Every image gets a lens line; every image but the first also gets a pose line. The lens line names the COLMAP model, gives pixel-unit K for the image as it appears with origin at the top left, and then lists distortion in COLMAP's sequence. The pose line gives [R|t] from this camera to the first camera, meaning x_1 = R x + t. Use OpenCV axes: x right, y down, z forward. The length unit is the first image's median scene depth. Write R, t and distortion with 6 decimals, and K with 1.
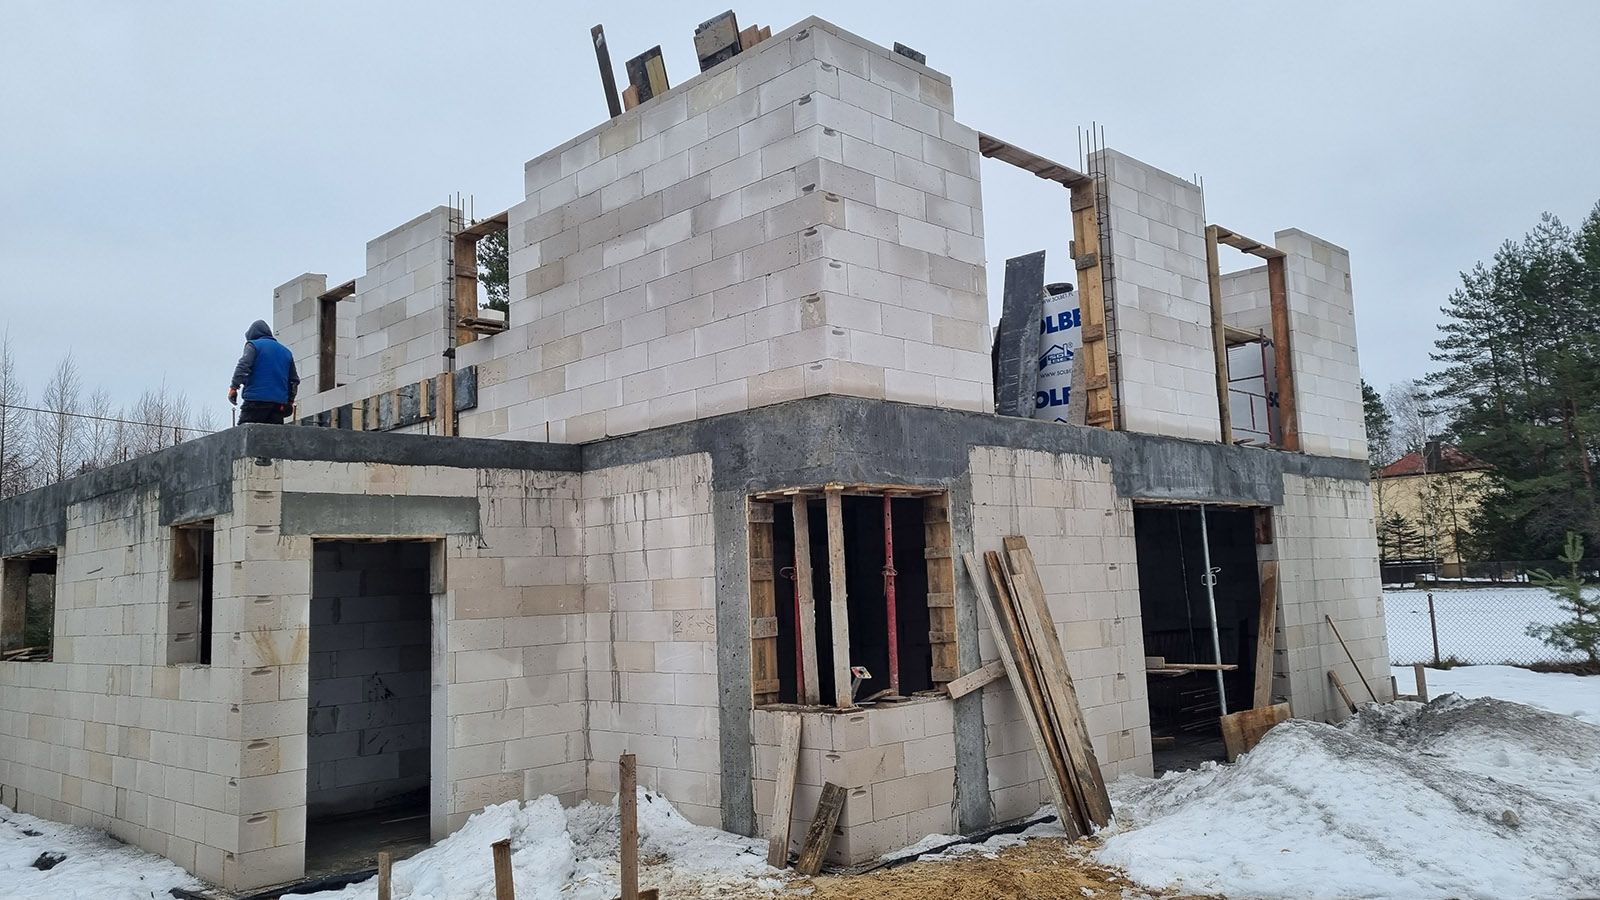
lens RADIAL K [[1202.4, 0, 800.8], [0, 1202.4, 434.3], [0, 0, 1]] dist [0.060066, -0.036755]
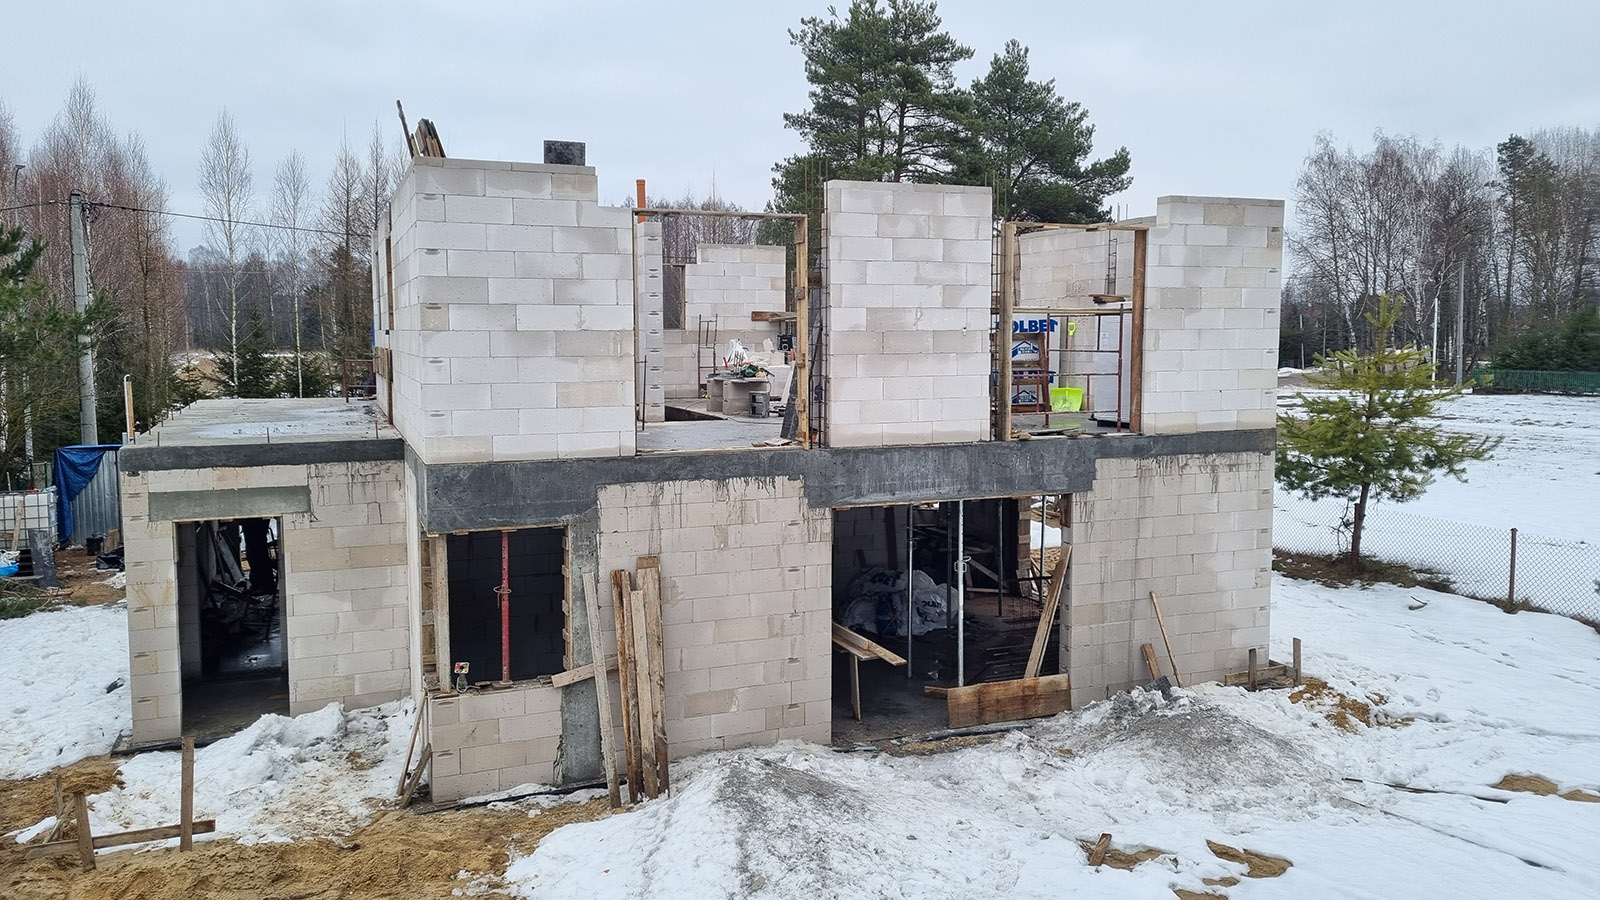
lens RADIAL K [[1202.4, 0, 812.9], [0, 1202.4, 426.2], [0, 0, 1]] dist [0.060066, -0.036755]
pose [[0.921571, 0.071330, -0.381602, 0.695633], [0.013675, 0.976400, 0.215535, -0.269460], [0.387970, -0.203849, 0.898847, -0.004805]]
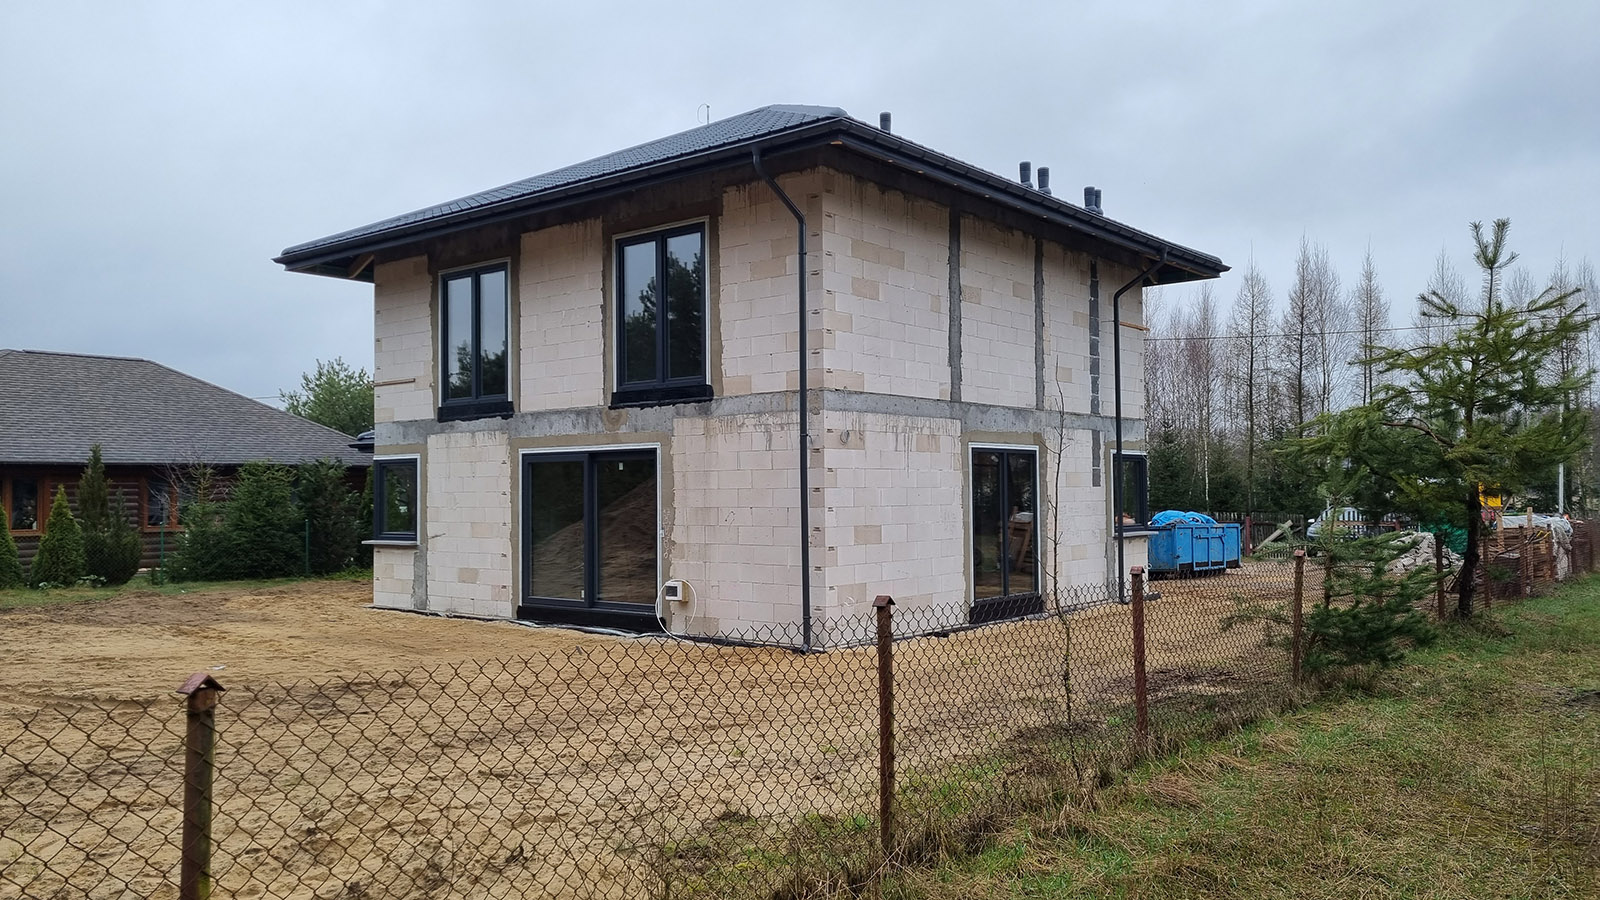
lens RADIAL K [[1202.4, 0, 787.4], [0, 1202.4, 449.3], [0, 0, 1]] dist [0.060066, -0.036755]
pose [[0.092625, 0.005035, -0.995688, 1.991543], [0.134056, 0.990820, 0.017481, 0.069647], [0.986636, -0.135097, 0.091099, 1.232528]]
